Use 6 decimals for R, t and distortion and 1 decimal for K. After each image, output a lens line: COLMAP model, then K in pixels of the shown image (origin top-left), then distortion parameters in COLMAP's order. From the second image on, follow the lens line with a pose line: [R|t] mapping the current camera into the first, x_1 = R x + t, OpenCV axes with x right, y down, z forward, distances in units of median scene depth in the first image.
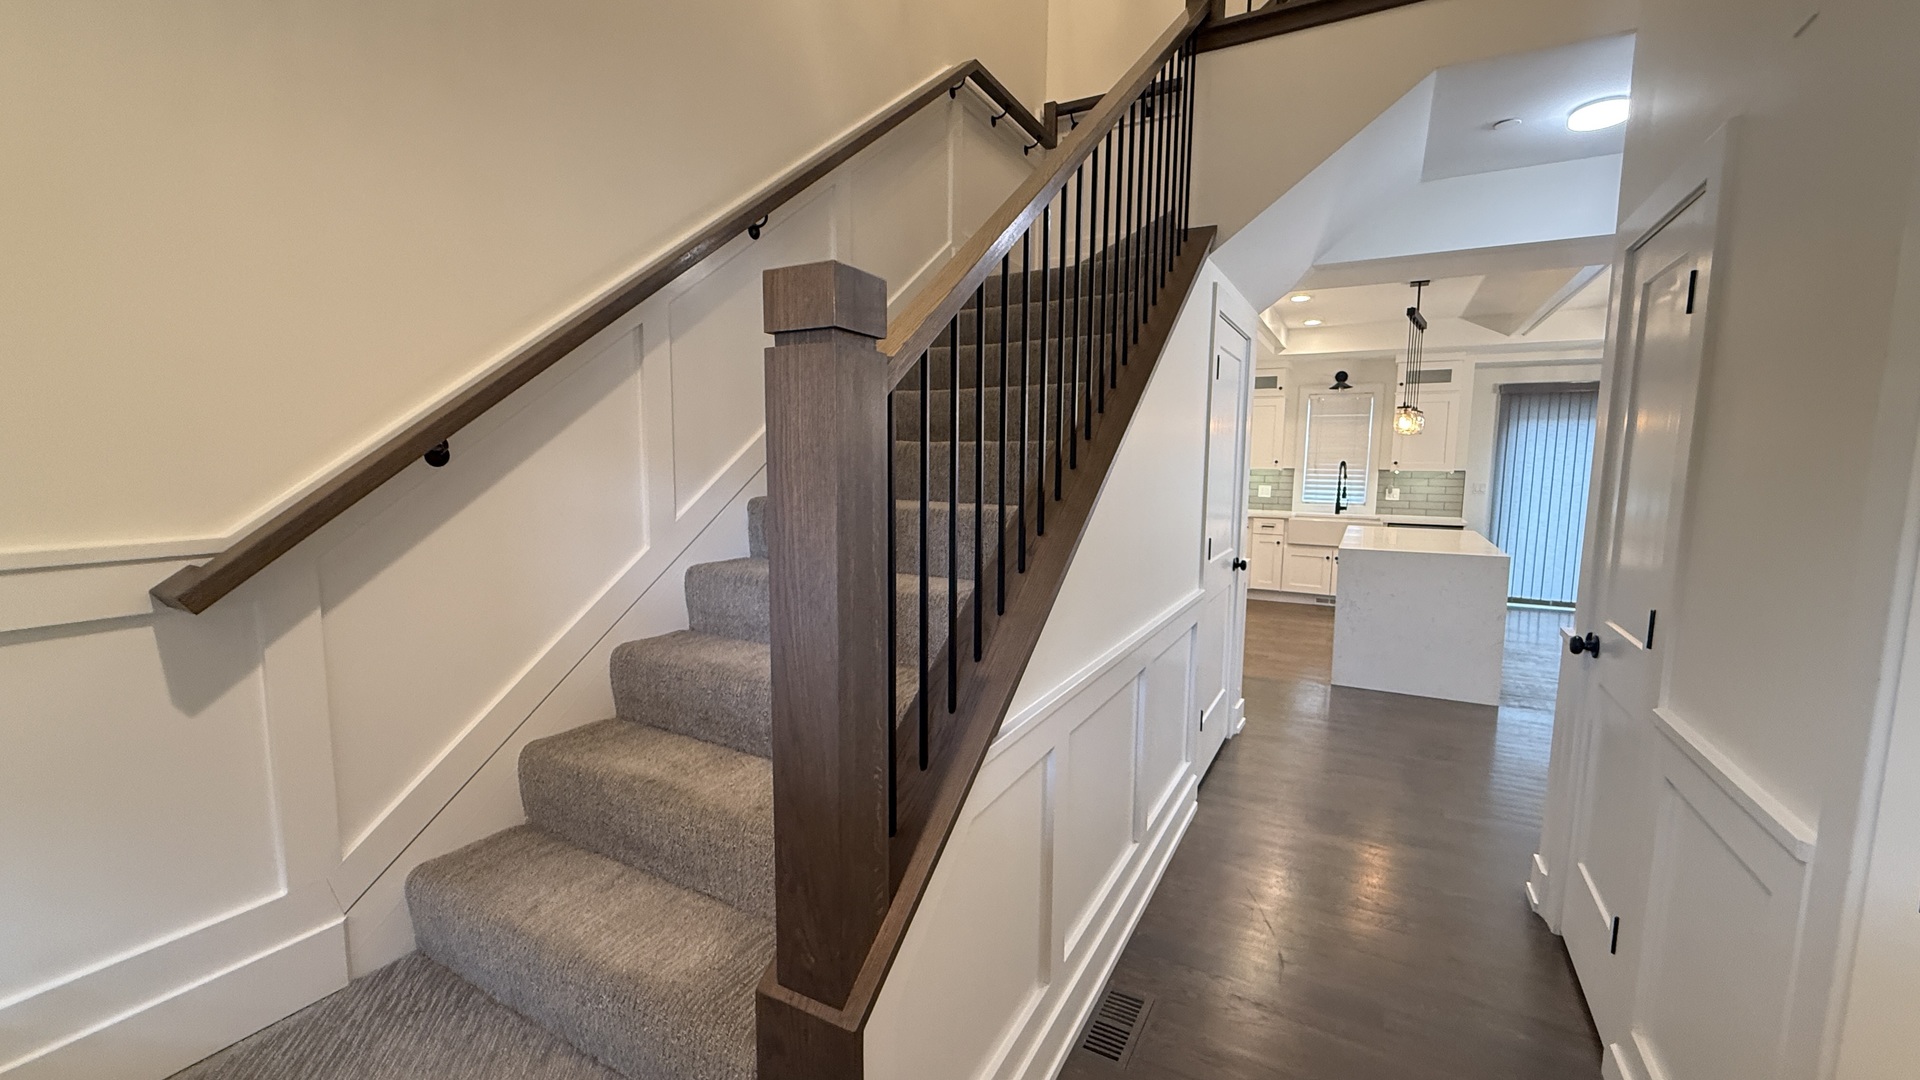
lens RADIAL K [[763.0, 0, 968.0], [0, 763.0, 546.6], [0, 0, 1]] dist [0.000323, -0.000879]
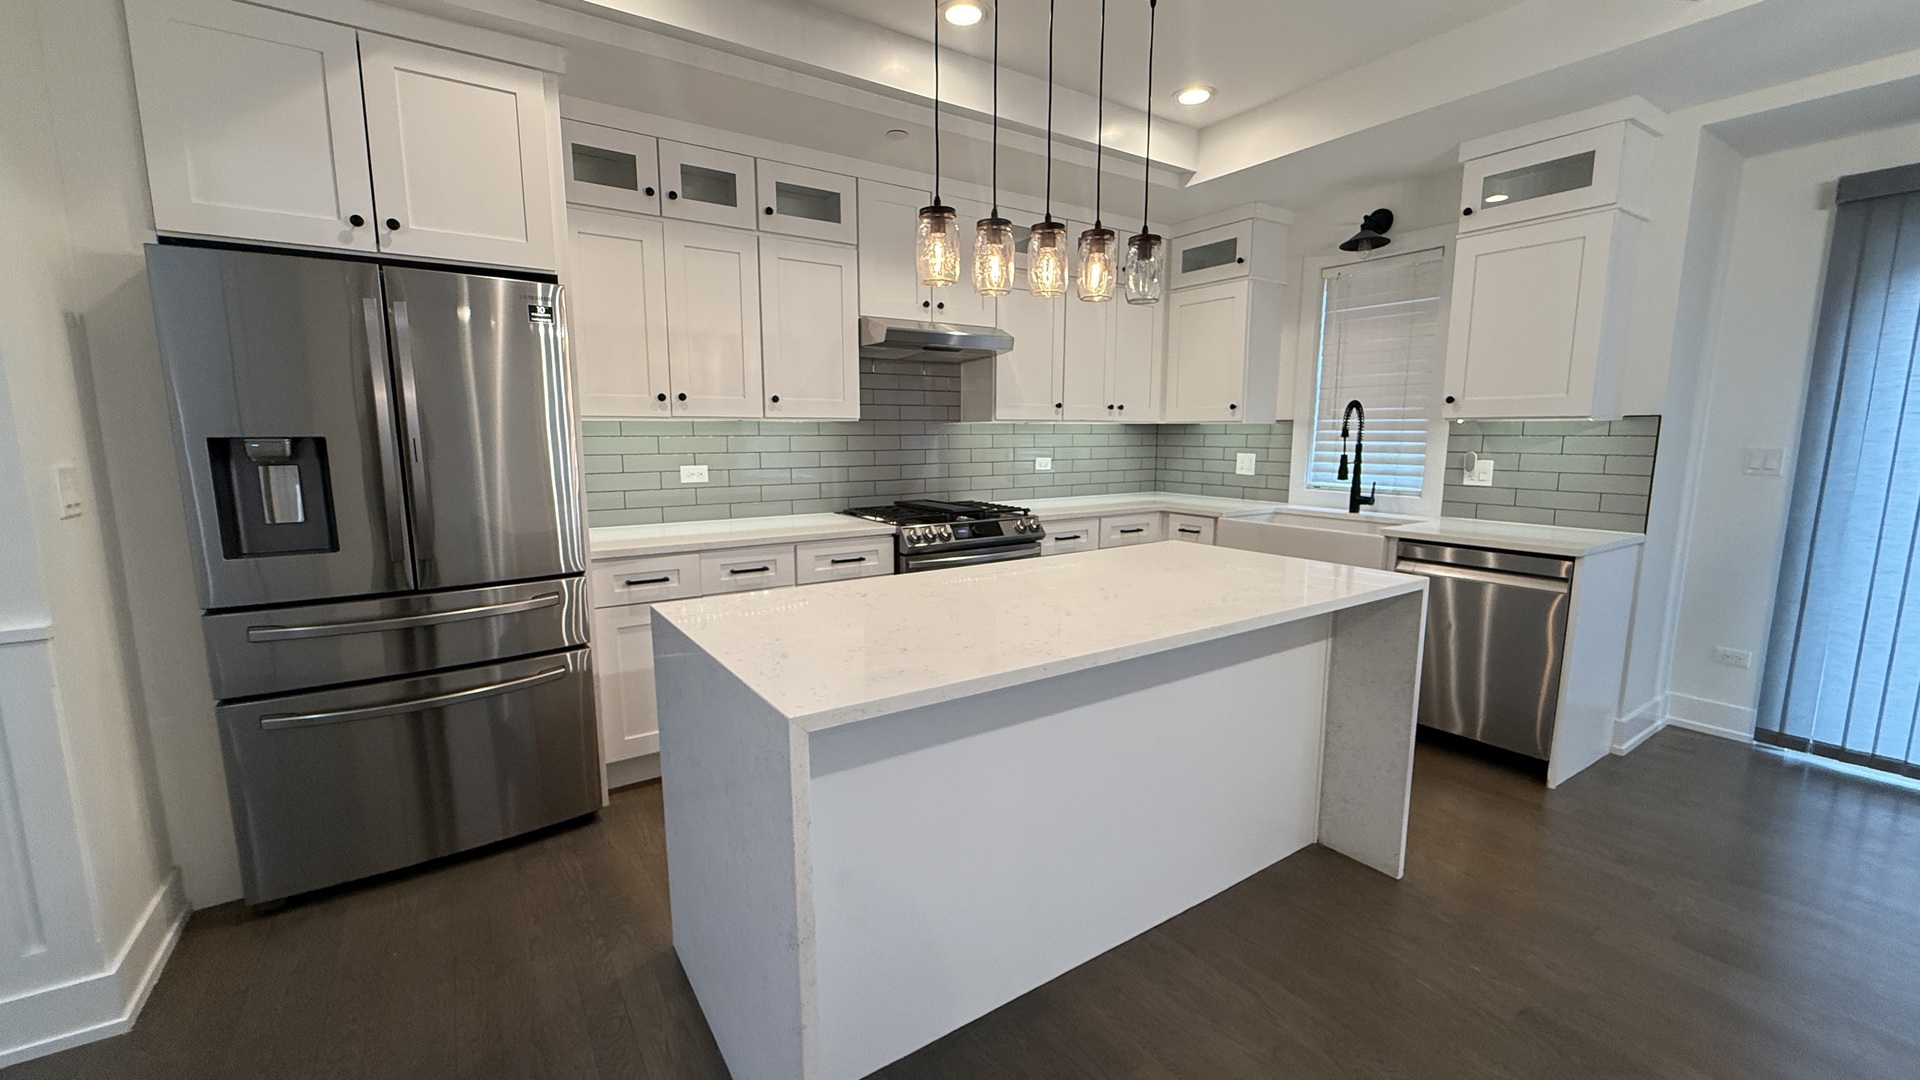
lens RADIAL K [[763.0, 0, 962.4], [0, 763.0, 543.5], [0, 0, 1]] dist [0.000323, -0.000879]
pose [[0.881941, 0.060613, -0.467447, 0.499778], [-0.048060, 0.998093, 0.038745, -0.030086], [0.468904, -0.011706, 0.883171, 0.463608]]
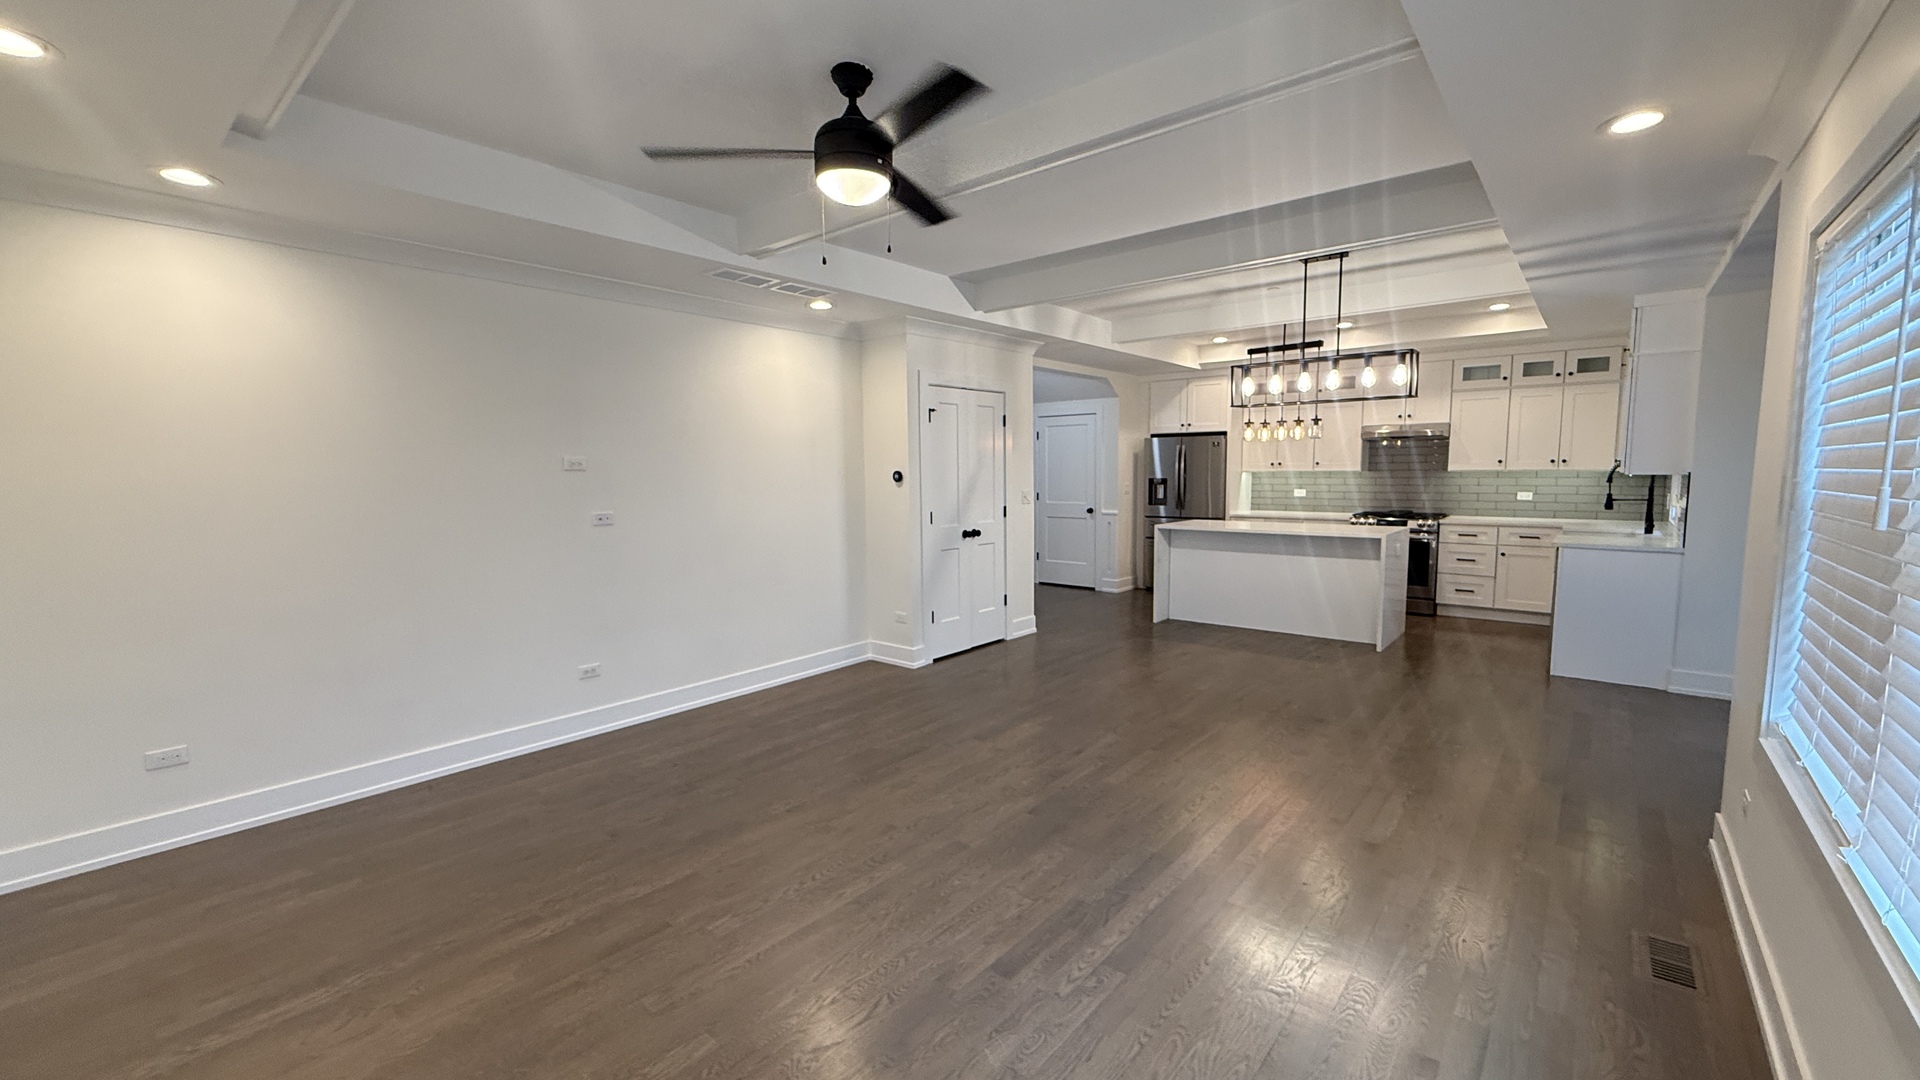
lens RADIAL K [[763.0, 0, 957.9], [0, 763.0, 551.1], [0, 0, 1]] dist [0.000323, -0.000879]
pose [[-0.212333, 0.101185, -0.971945, 1.326979], [-0.105820, 0.986395, 0.125807, -0.048722], [0.971451, 0.129564, -0.198736, 0.529772]]
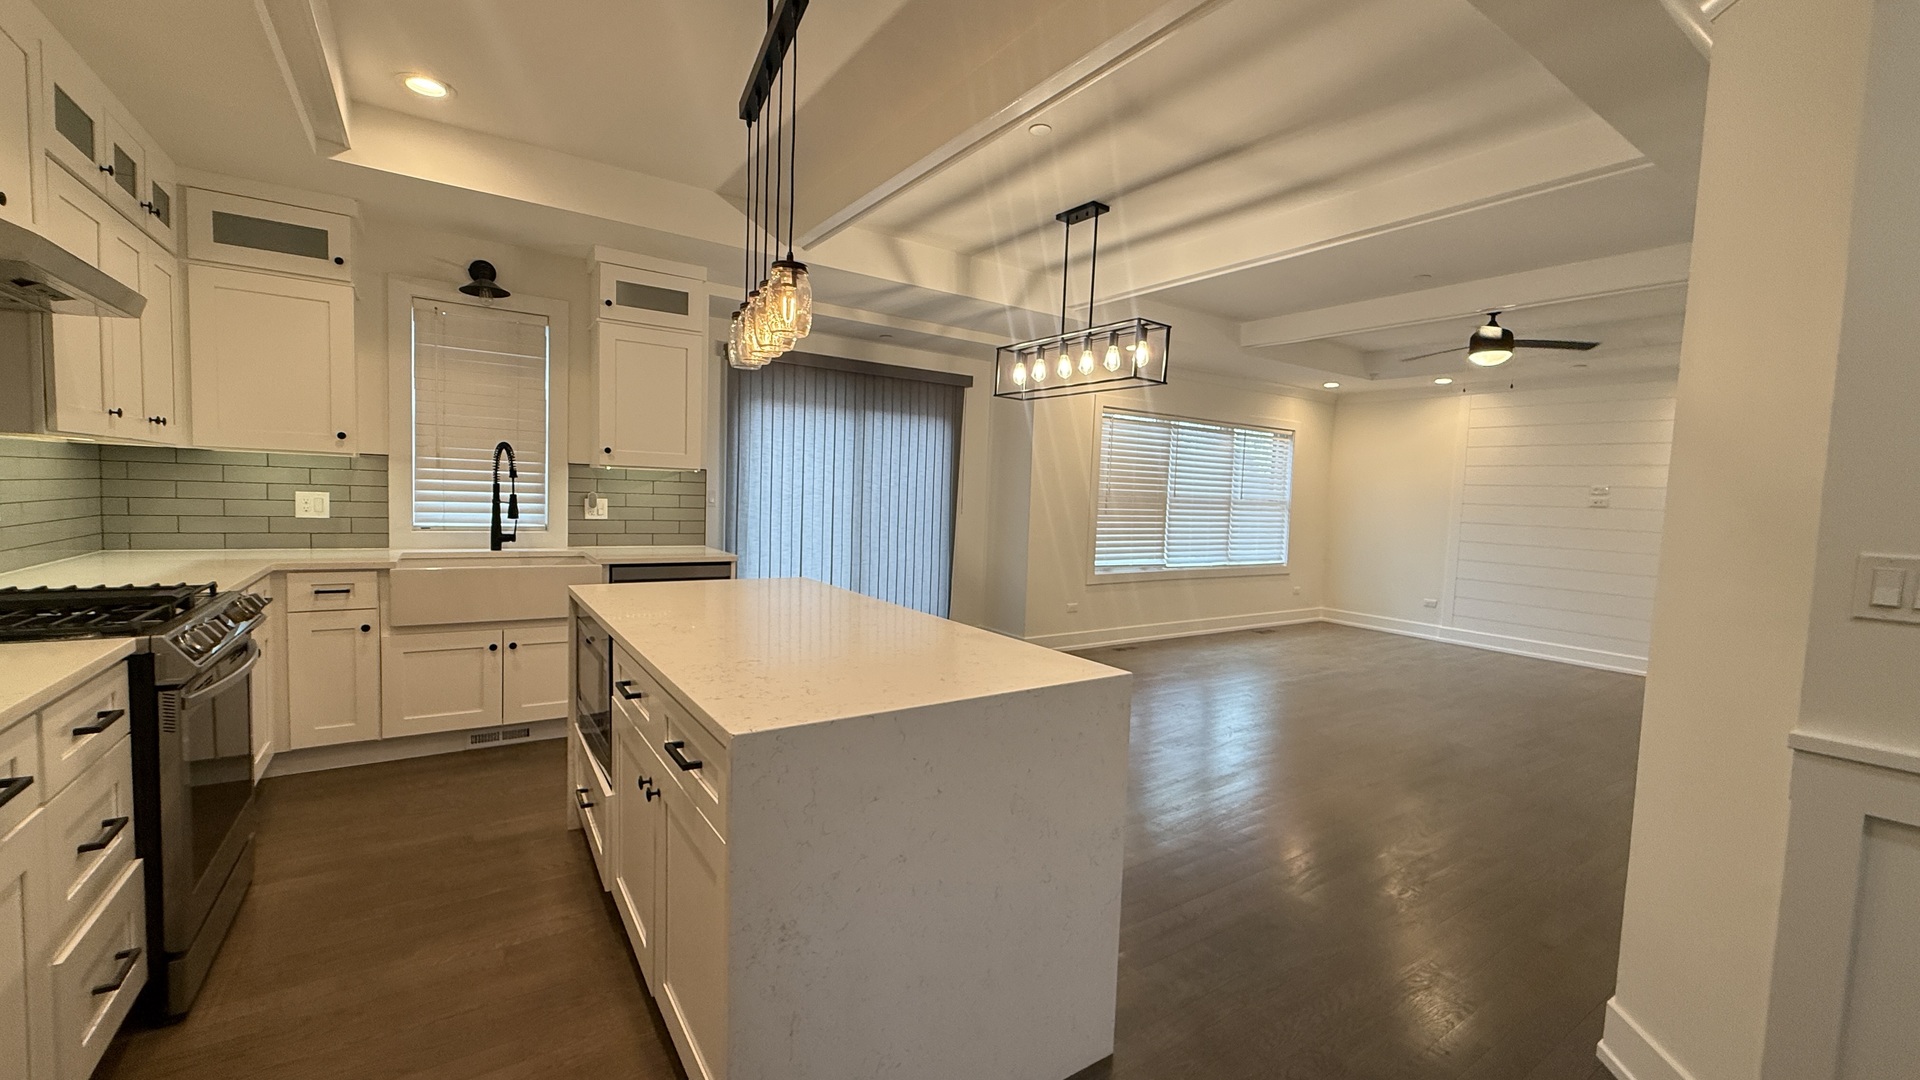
lens RADIAL K [[763.0, 0, 953.5], [0, 763.0, 543.7], [0, 0, 1]] dist [0.000323, -0.000879]
pose [[0.473451, -0.051612, 0.879306, 0.192887], [0.069165, 0.997378, 0.021302, -0.037317], [-0.878100, 0.050731, 0.475780, 0.511727]]
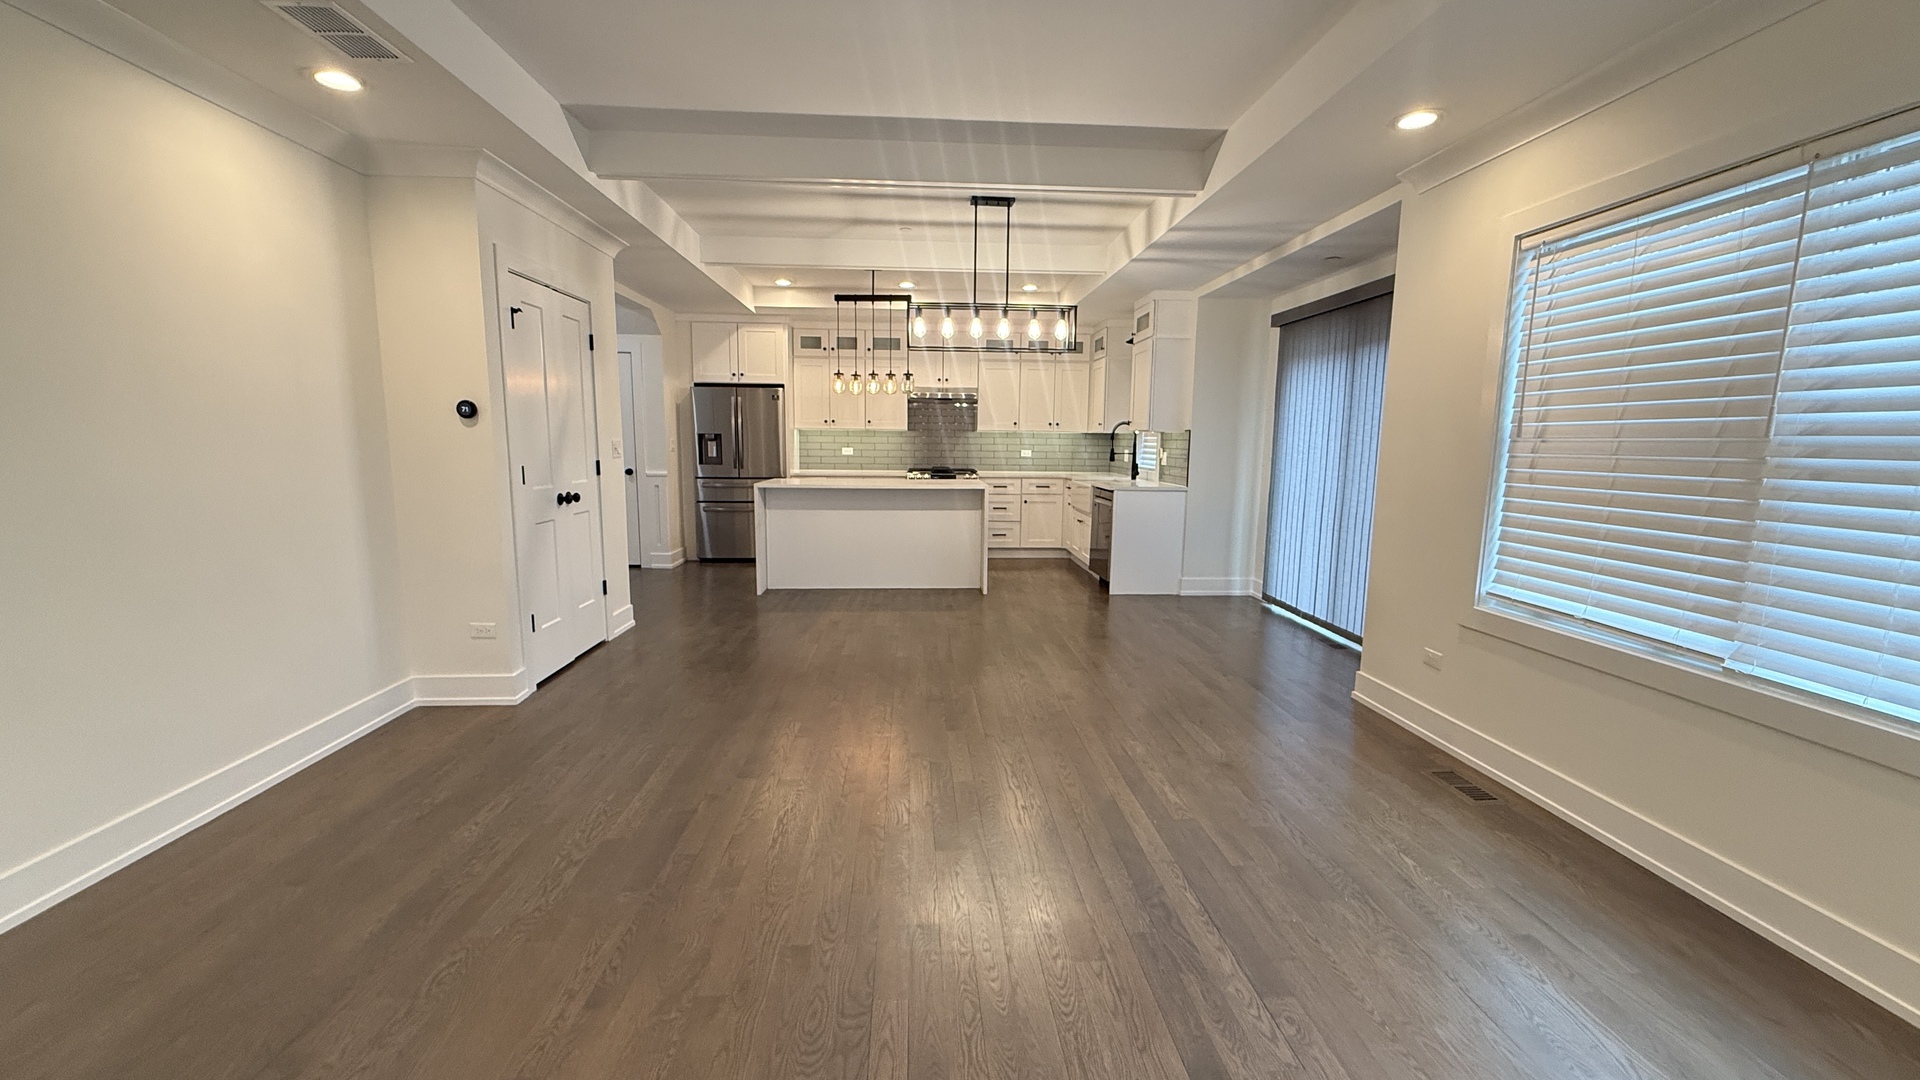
lens RADIAL K [[763.0, 0, 961.2], [0, 763.0, 544.4], [0, 0, 1]] dist [0.000323, -0.000879]
pose [[0.522862, 0.116304, -0.844446, 1.183364], [-0.107919, 0.991709, 0.069765, -0.006767], [0.845558, 0.054654, 0.531078, 0.340676]]
